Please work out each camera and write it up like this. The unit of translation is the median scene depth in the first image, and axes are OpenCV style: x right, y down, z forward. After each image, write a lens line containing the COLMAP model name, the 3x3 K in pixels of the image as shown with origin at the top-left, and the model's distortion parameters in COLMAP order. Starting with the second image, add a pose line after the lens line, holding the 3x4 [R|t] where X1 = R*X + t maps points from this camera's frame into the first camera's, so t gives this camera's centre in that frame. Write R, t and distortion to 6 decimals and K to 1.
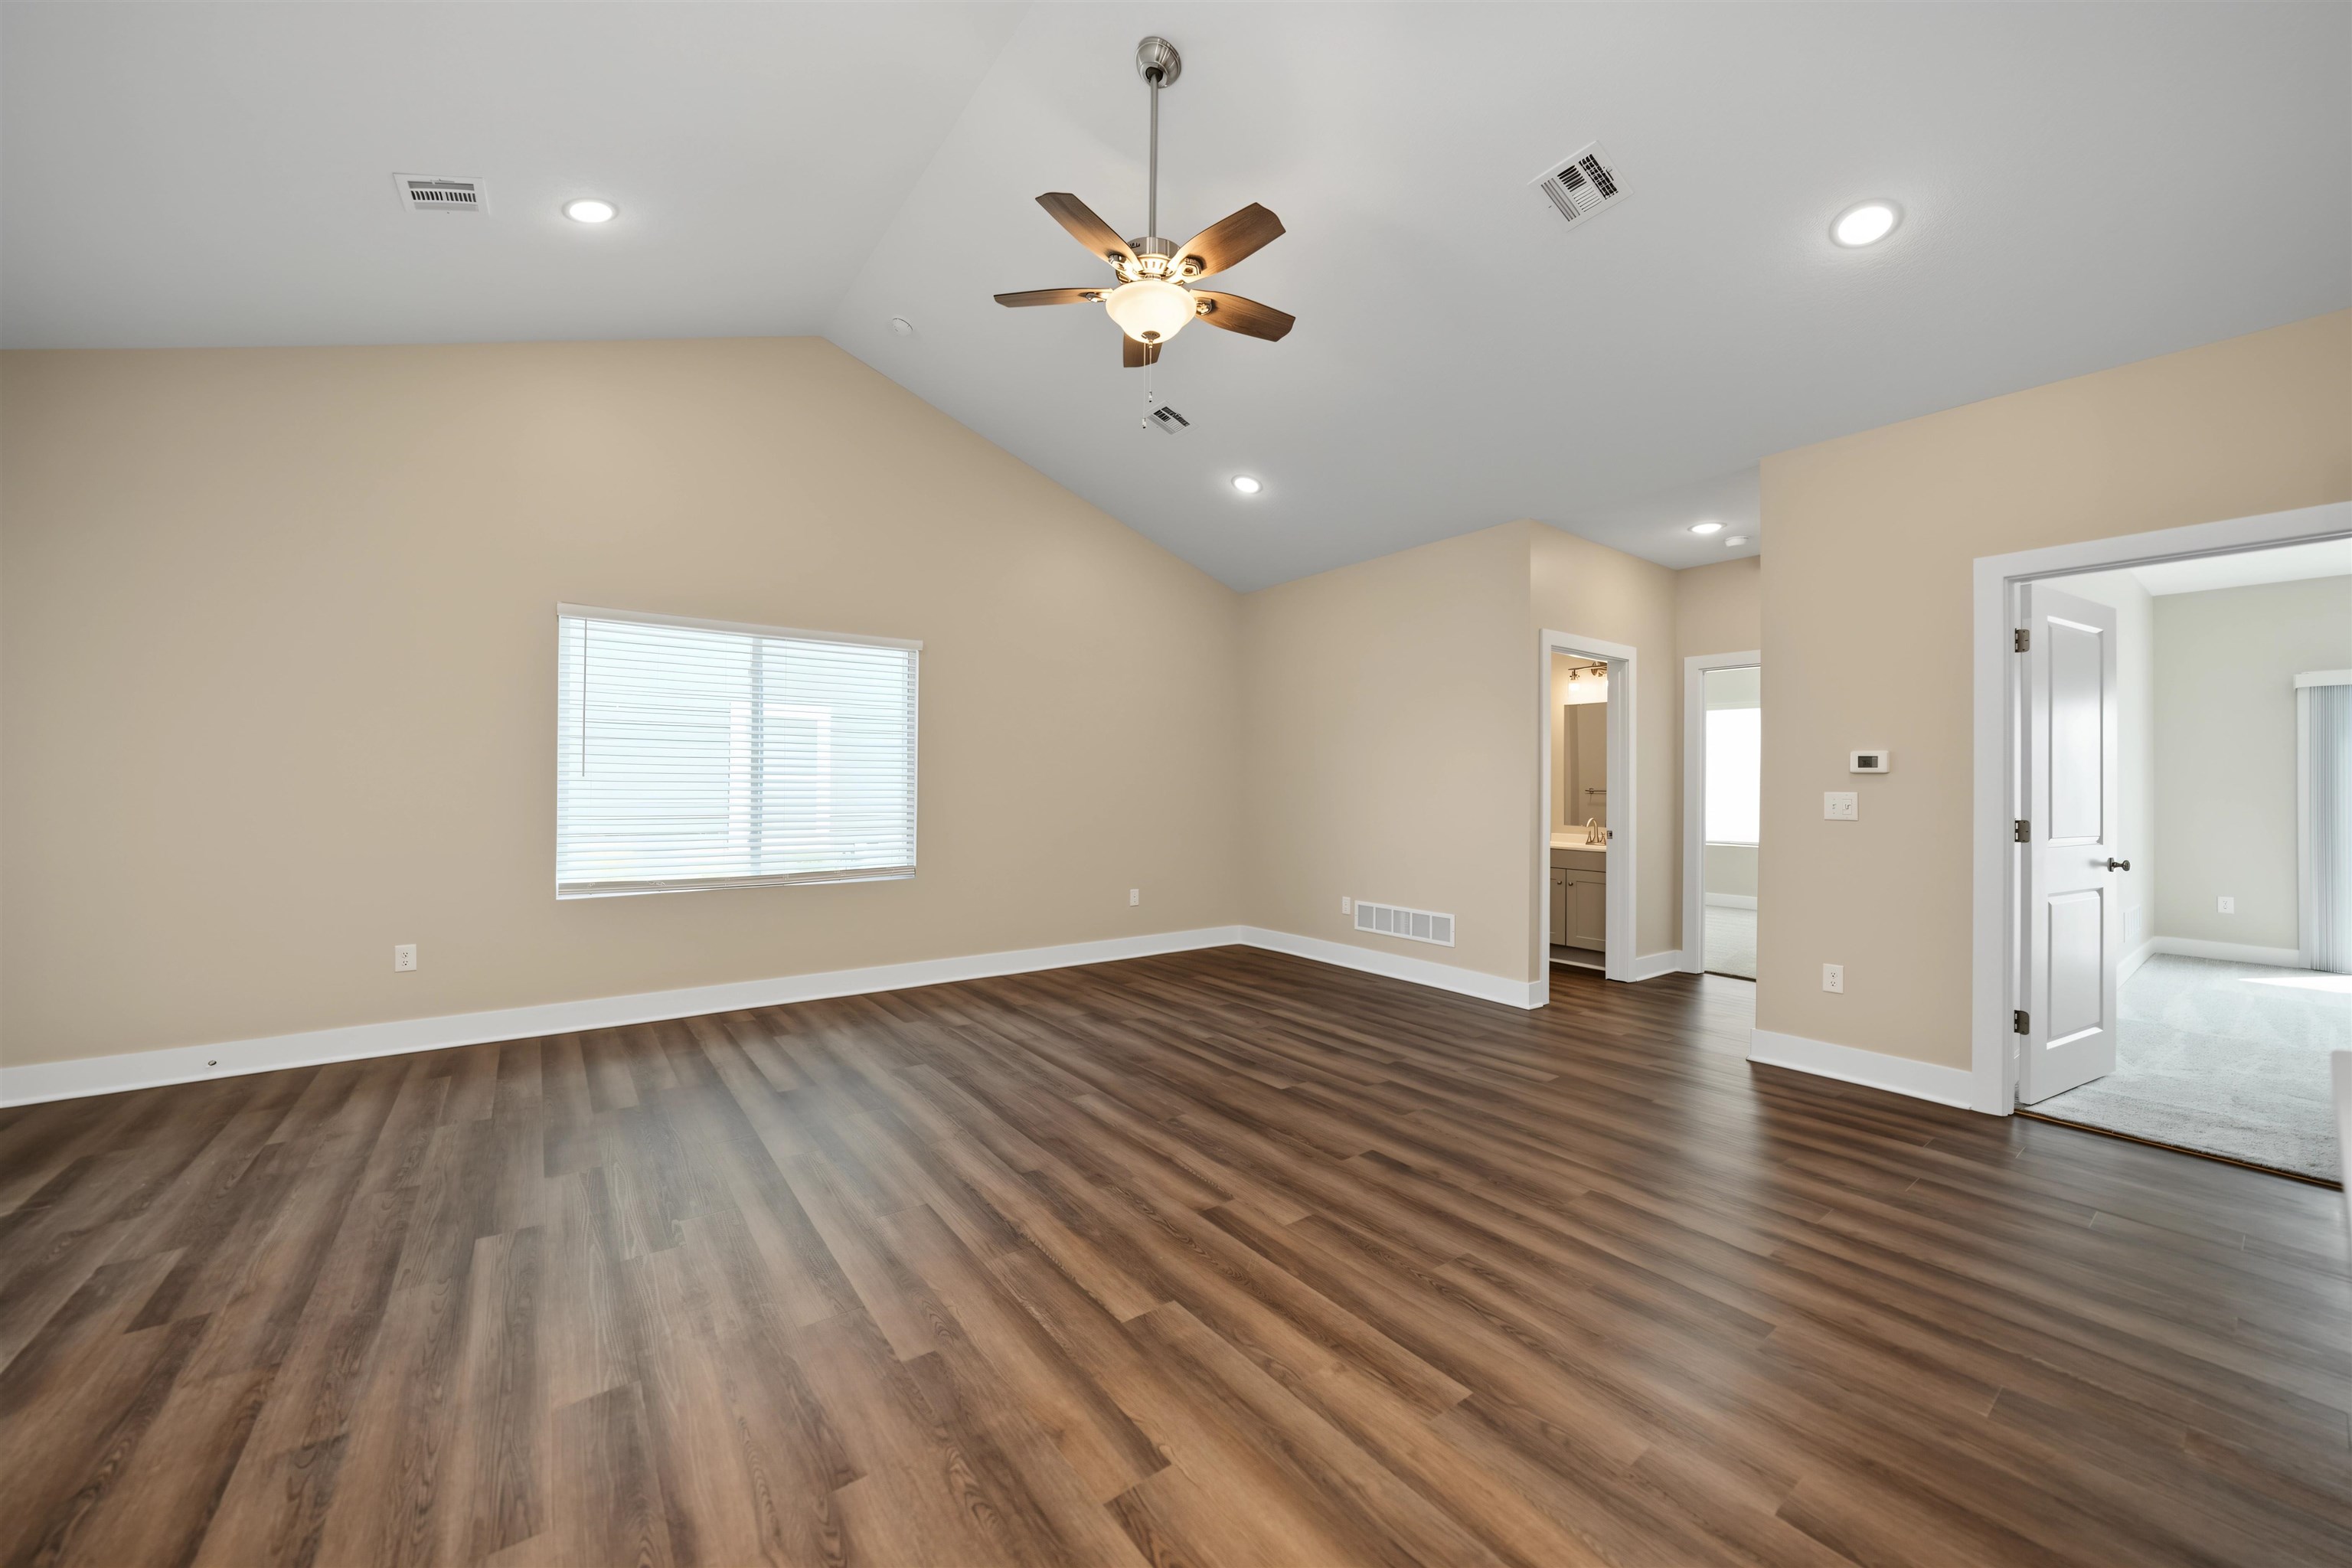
lens RADIAL K [[866.7, 0, 1183.3], [0, 866.7, 777.6], [0, 0, 1]] dist [-0.017366, 0.003535]
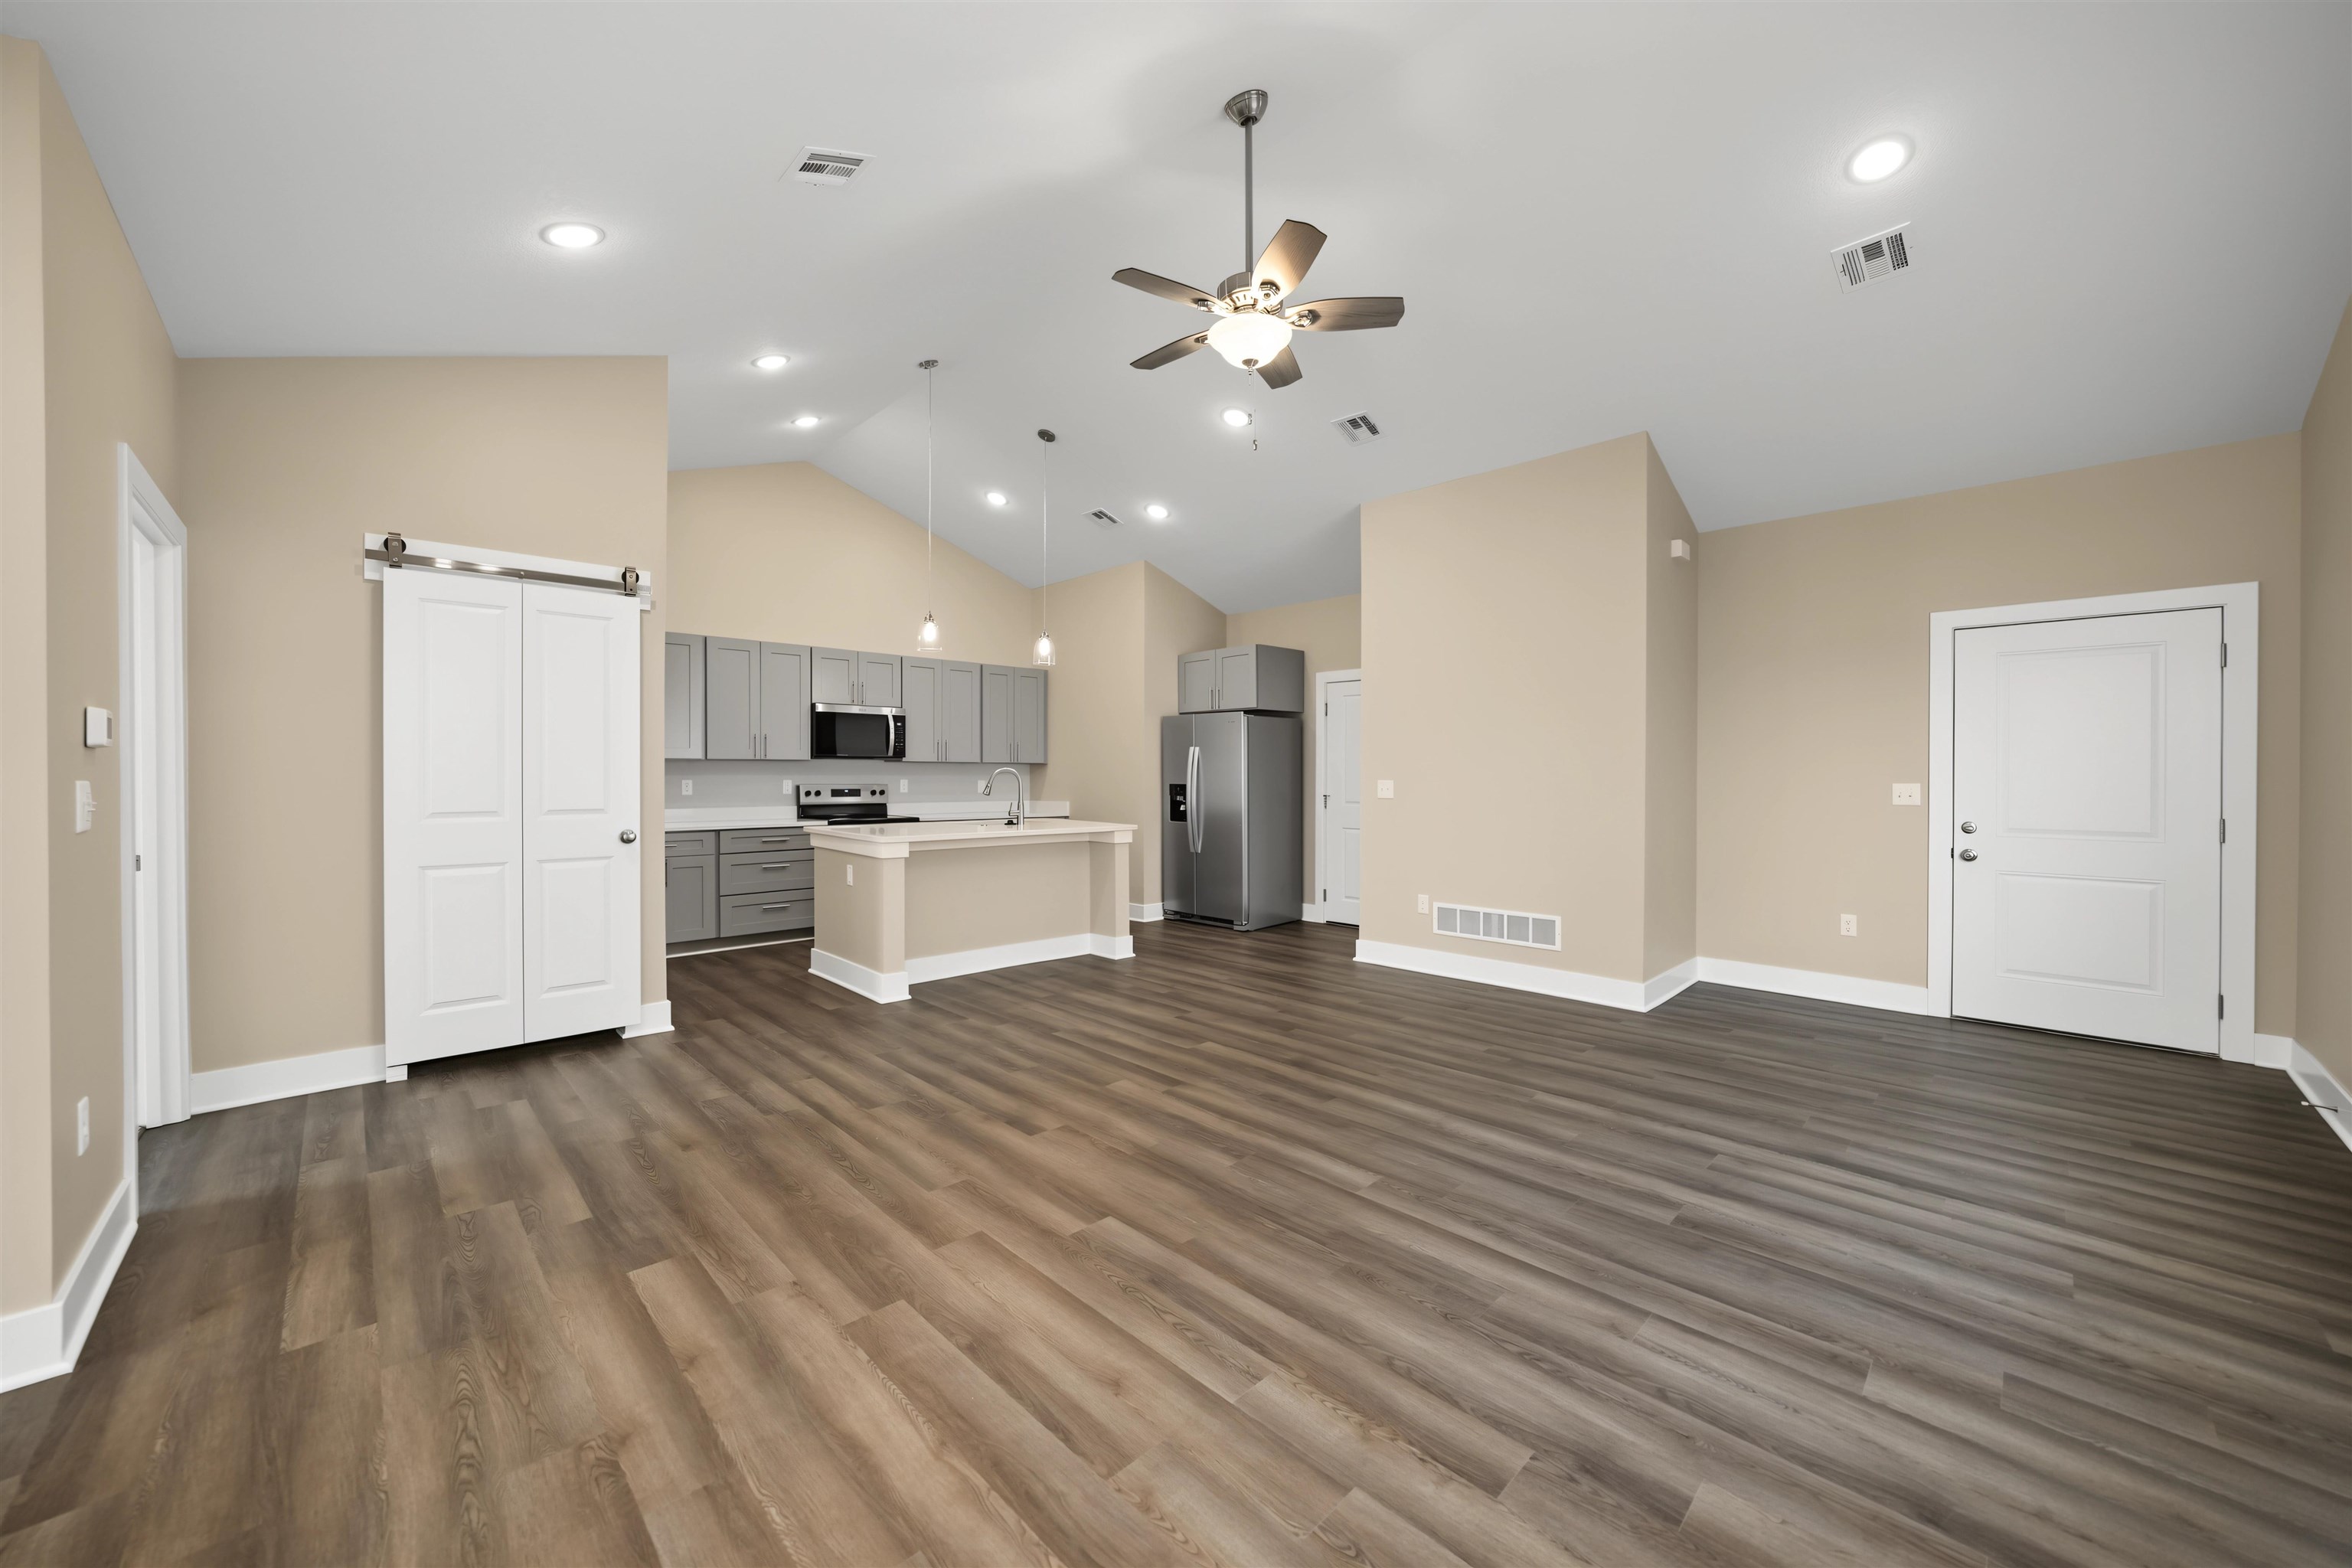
lens RADIAL K [[866.7, 0, 1179.6], [0, 866.7, 779.2], [0, 0, 1]] dist [-0.017366, 0.003535]
pose [[-0.991832, -0.011087, -0.127067, 0.147308], [-0.010980, 0.999939, -0.001543, 0.010063], [0.127076, -0.000135, -0.991893, 1.664401]]
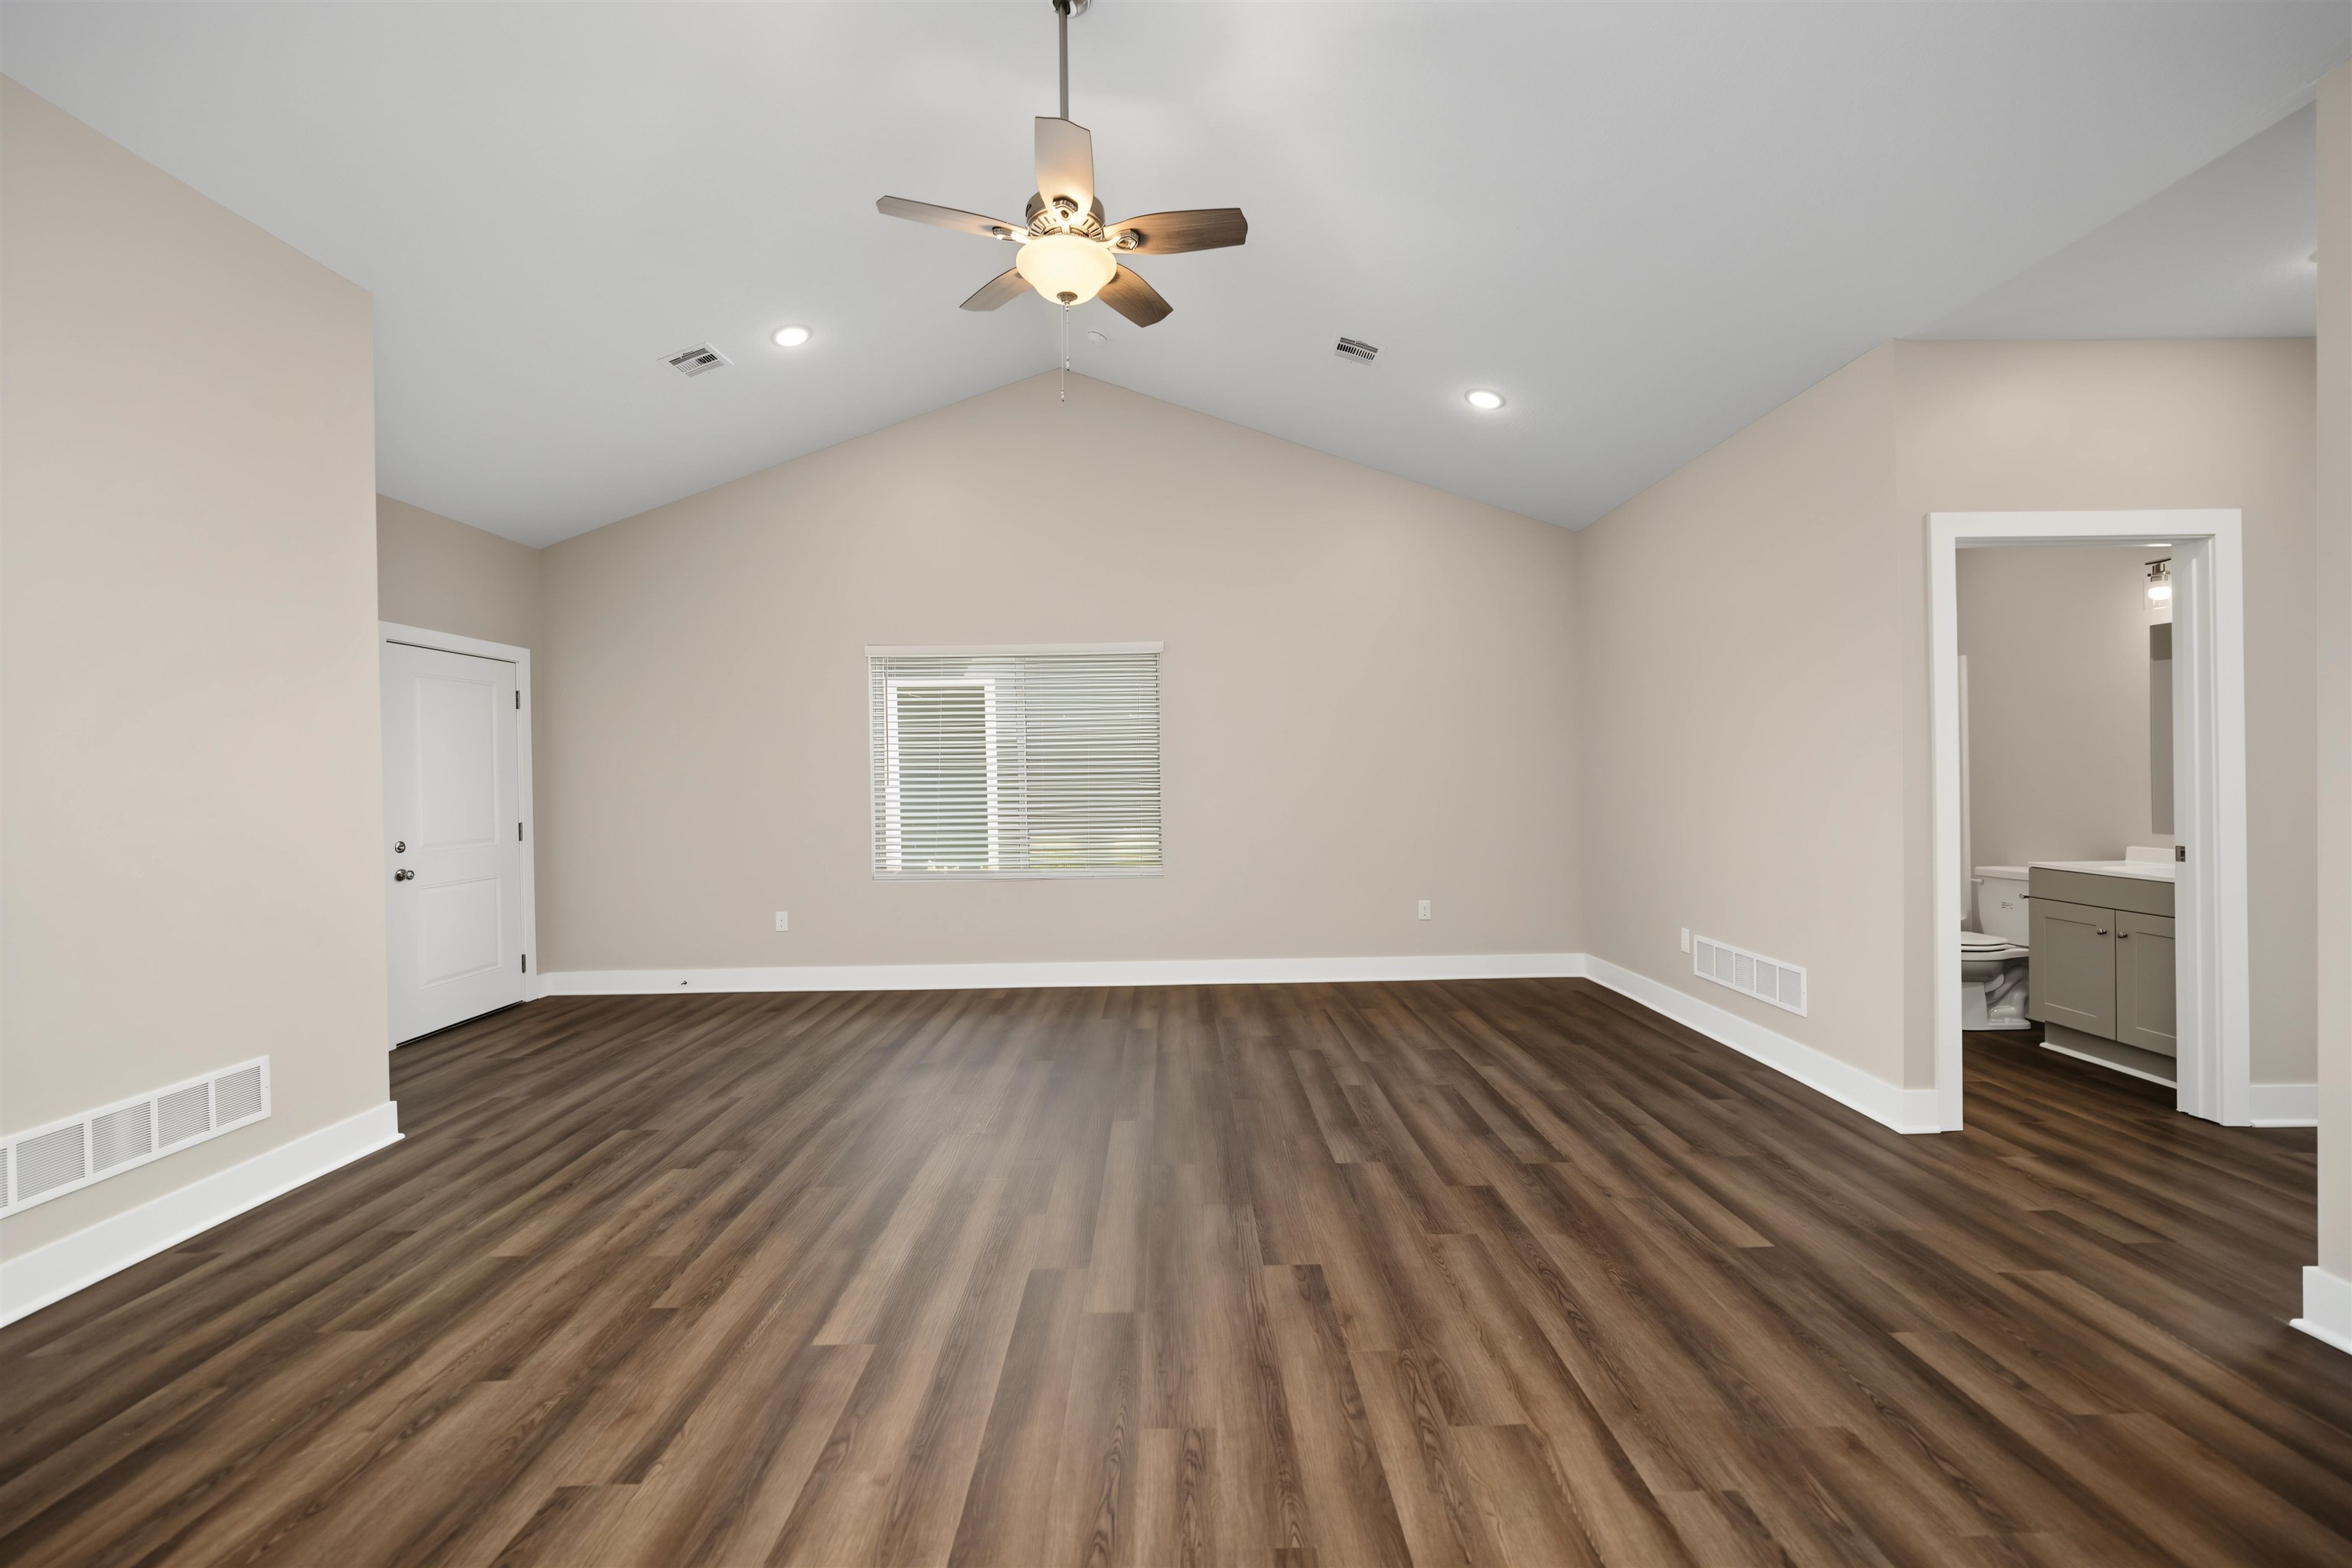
lens RADIAL K [[909.0, 0, 1185.4], [0, 909.0, 777.4], [0, 0, 1]] dist [-0.016877, 0.001517]
pose [[0.807155, -0.020465, -0.589985, 0.495844], [0.028523, 0.999584, 0.004349, -0.005875], [0.589650, -0.020338, 0.807403, 0.239151]]
